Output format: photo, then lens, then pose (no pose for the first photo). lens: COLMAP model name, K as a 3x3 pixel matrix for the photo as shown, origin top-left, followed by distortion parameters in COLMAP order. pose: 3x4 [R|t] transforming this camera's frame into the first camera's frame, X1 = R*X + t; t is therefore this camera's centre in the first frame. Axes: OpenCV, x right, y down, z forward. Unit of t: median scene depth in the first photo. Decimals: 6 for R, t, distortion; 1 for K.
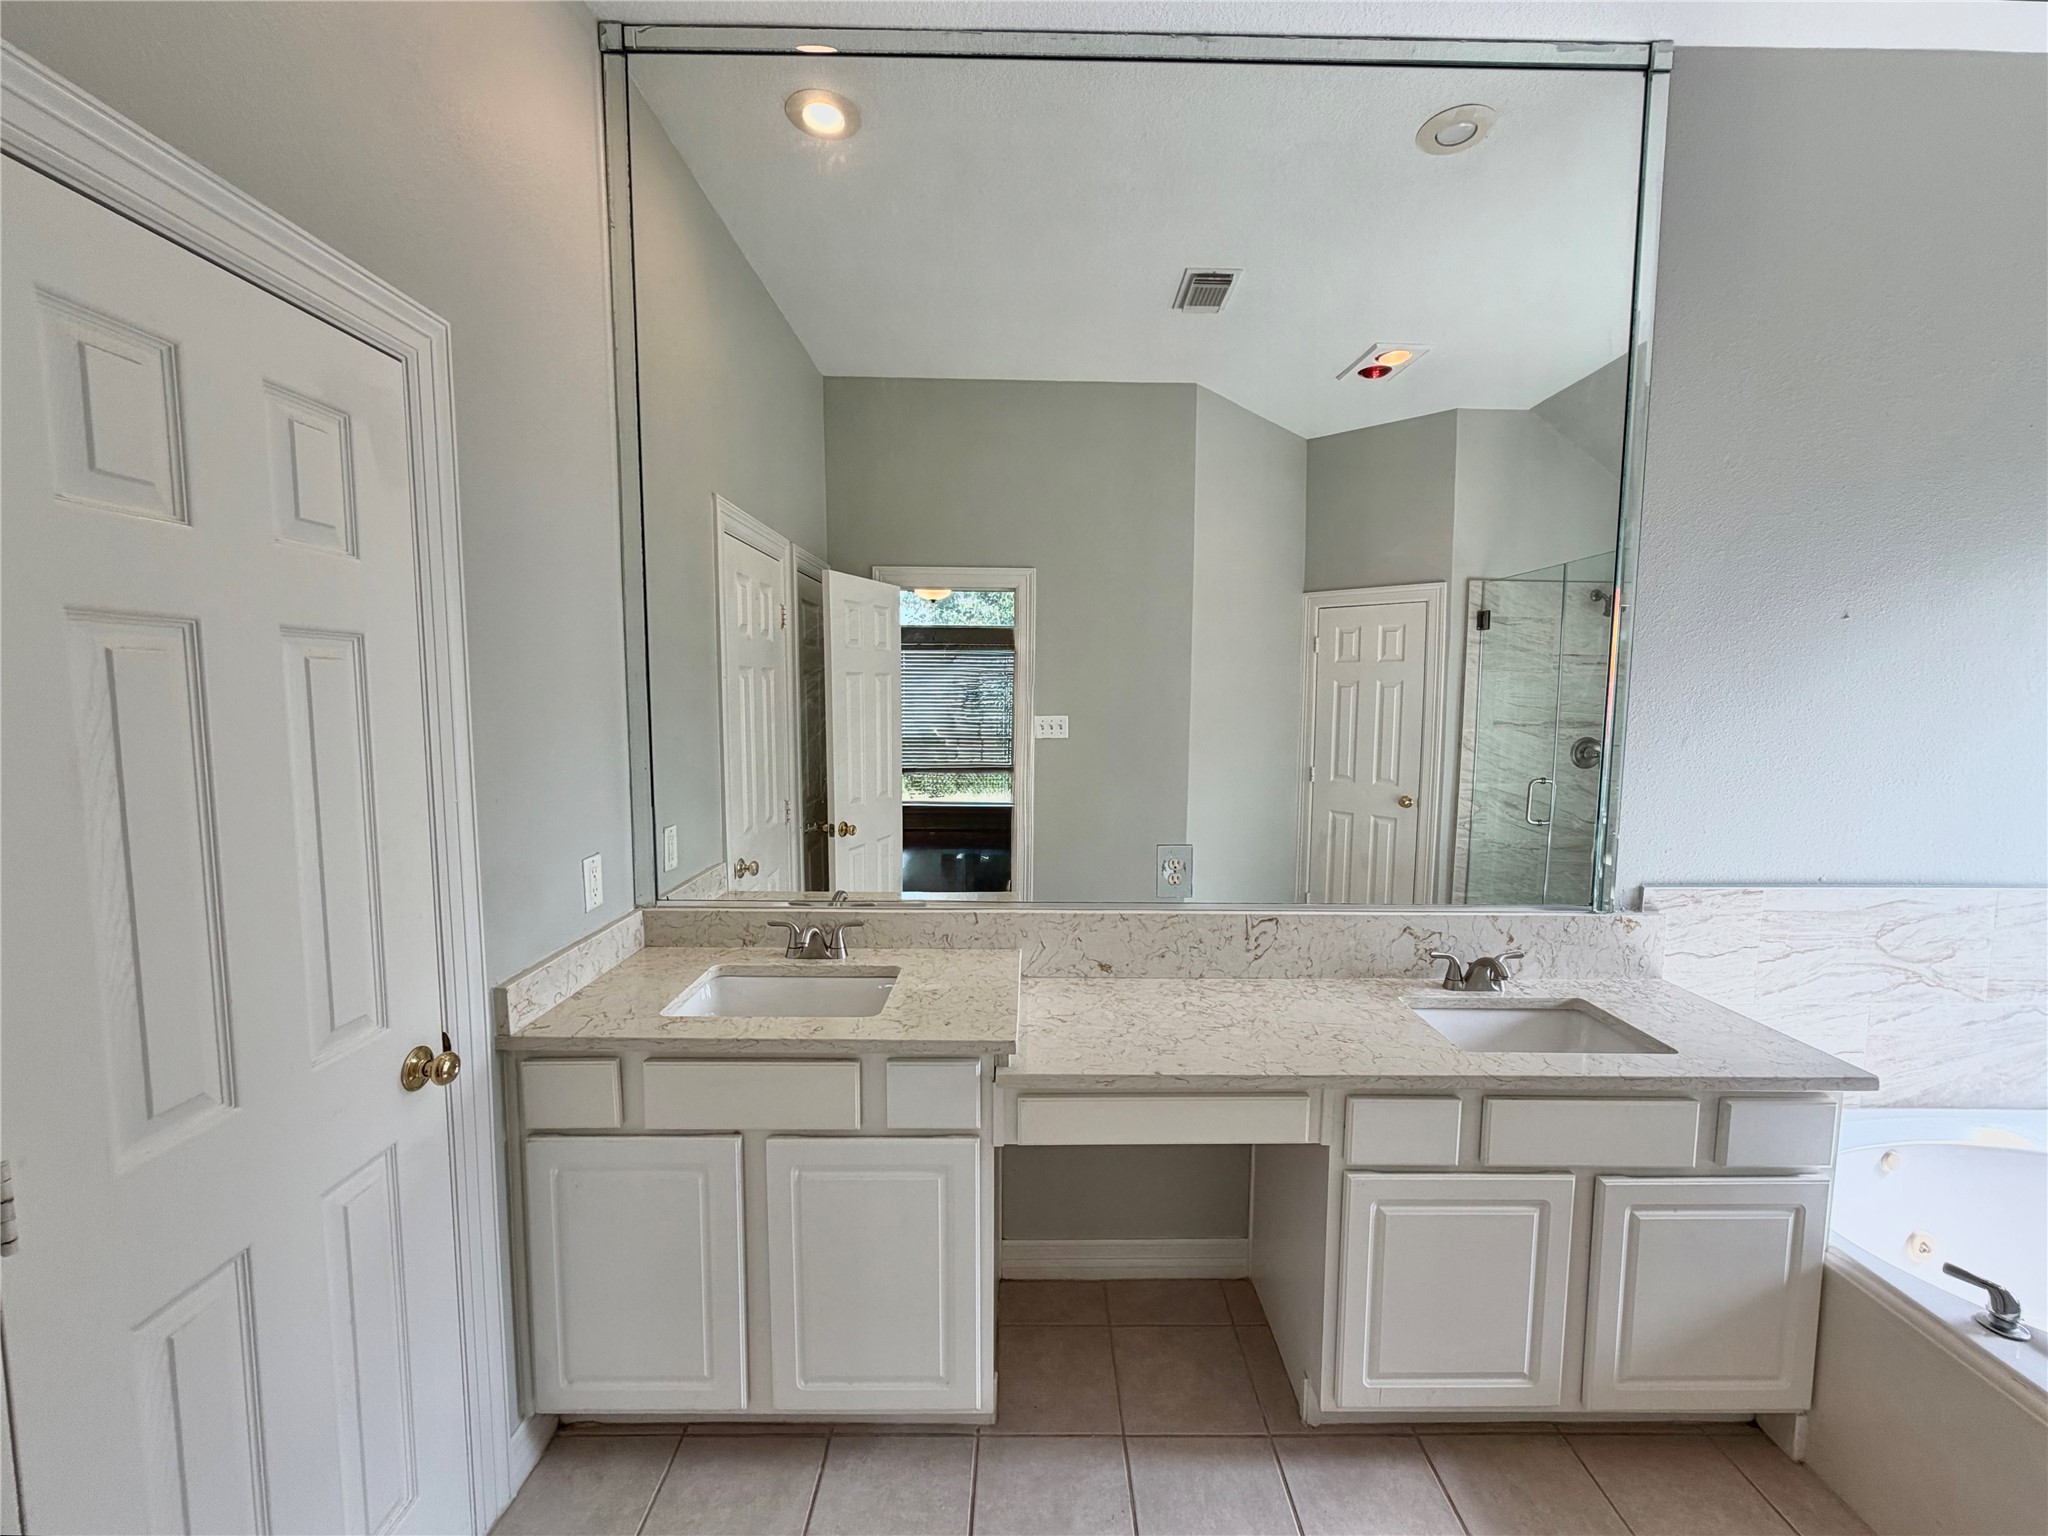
lens RADIAL K [[820.8, 0, 1033.3], [0, 820.8, 769.4], [0, 0, 1]] dist [0.003590, 0.000050]
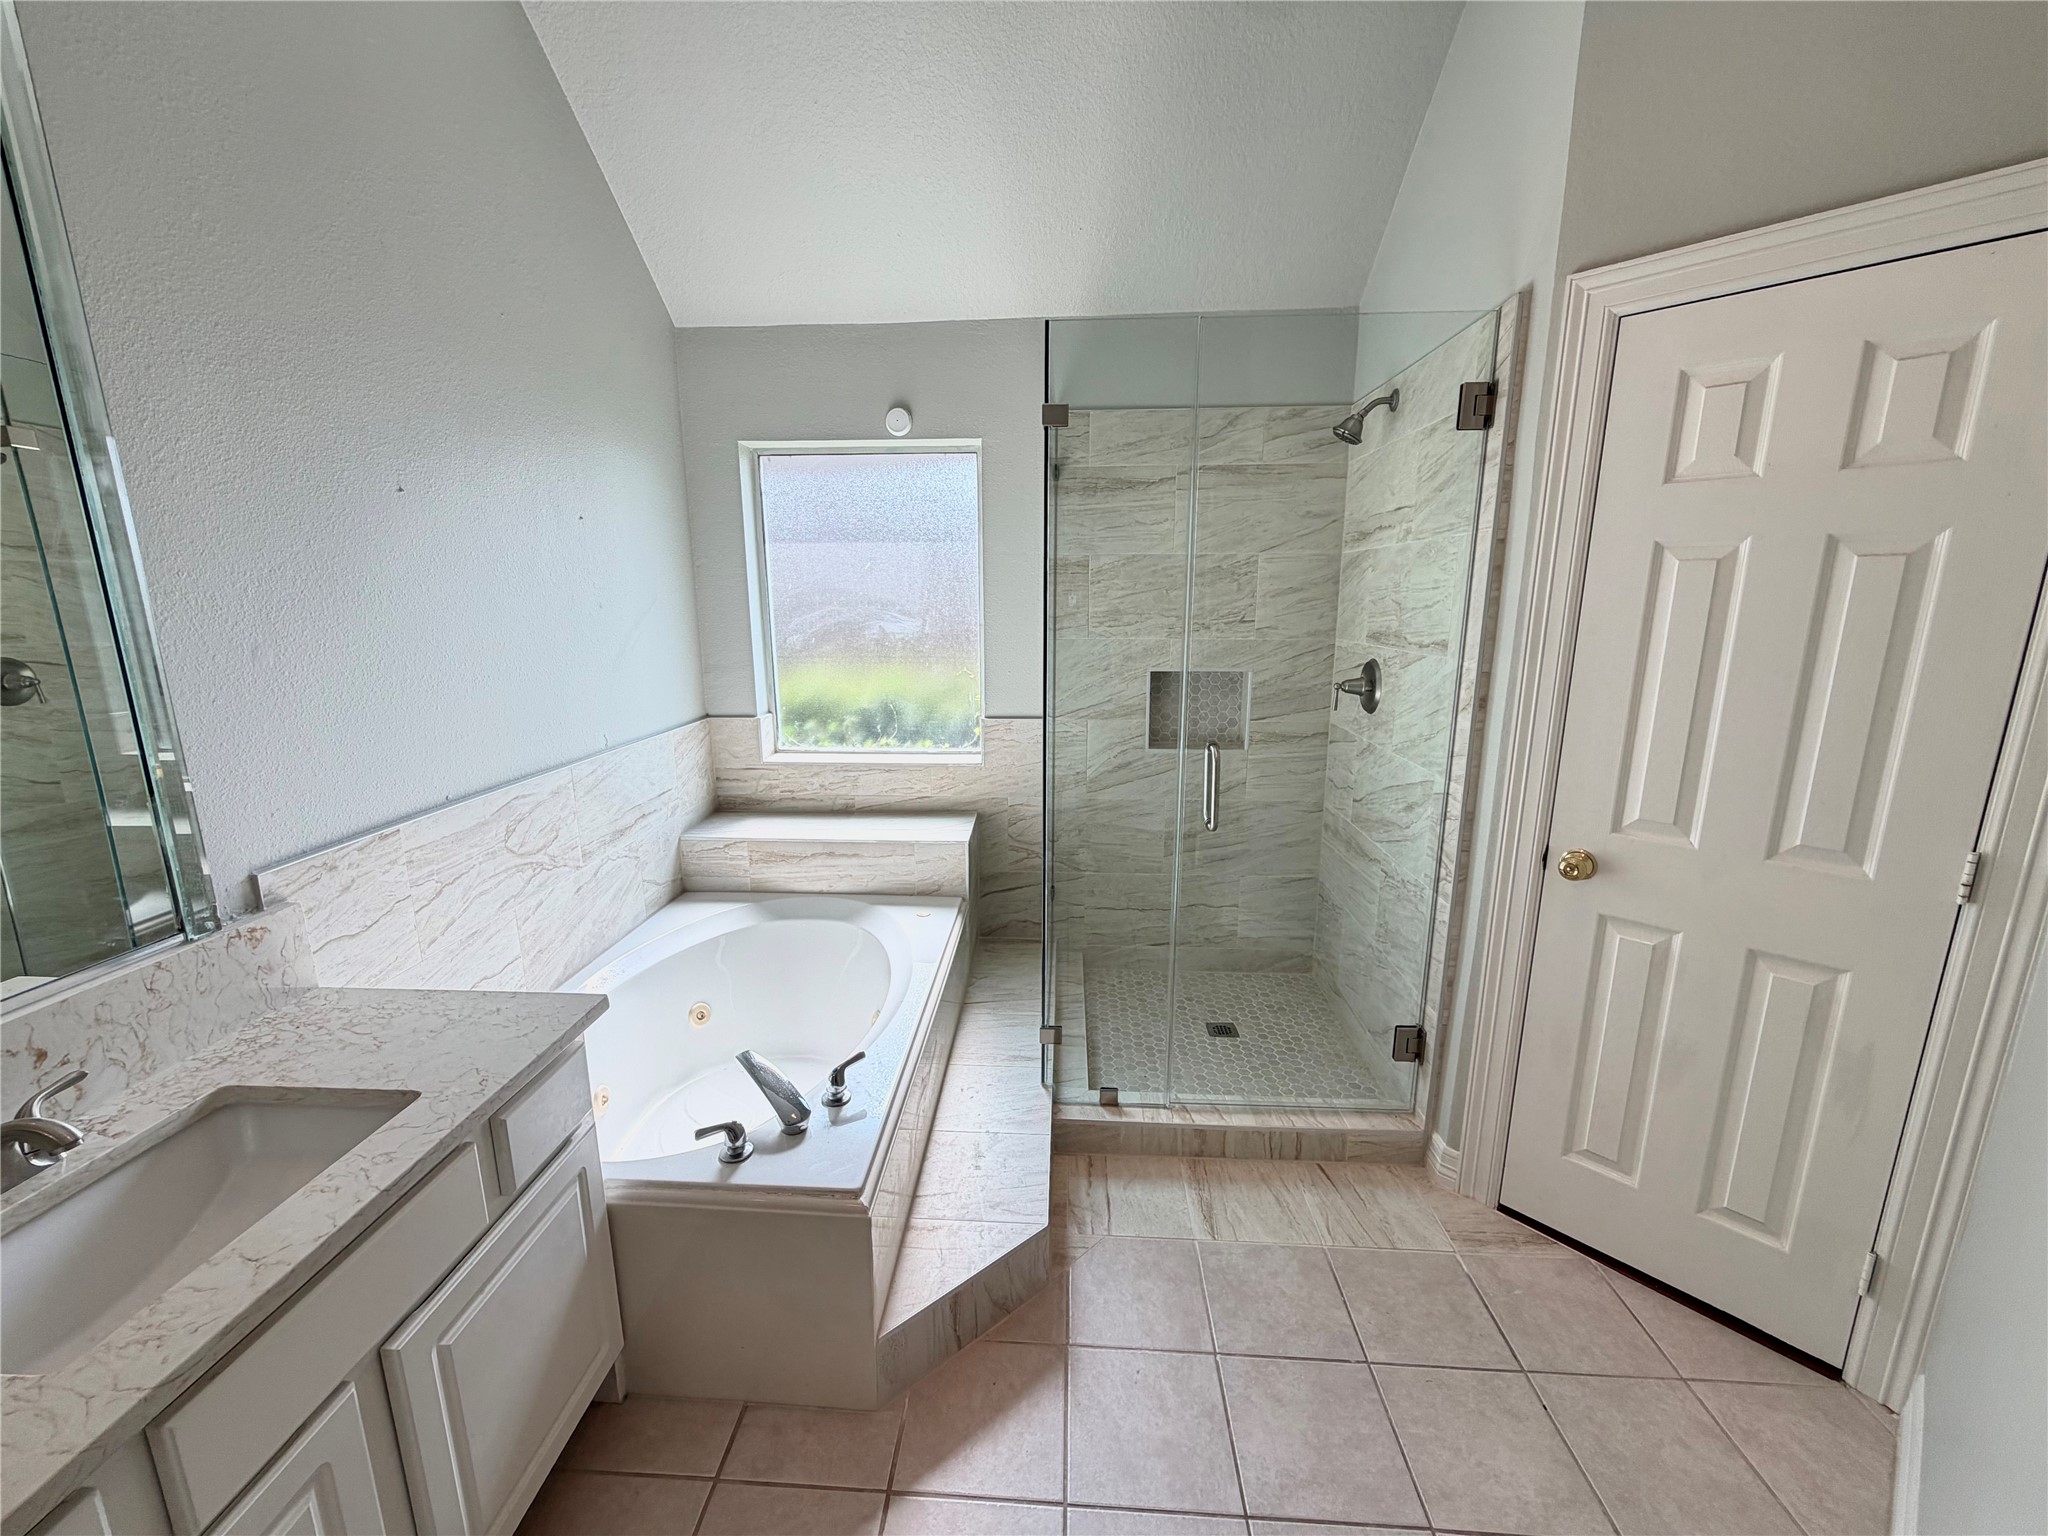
lens RADIAL K [[820.8, 0, 1027.5], [0, 820.8, 768.6], [0, 0, 1]] dist [0.003590, 0.000050]
pose [[0.063846, -0.214990, 0.974527, 0.144991], [0.099614, 0.973015, 0.208131, -0.019442], [-0.992976, 0.083788, 0.083539, 0.311544]]
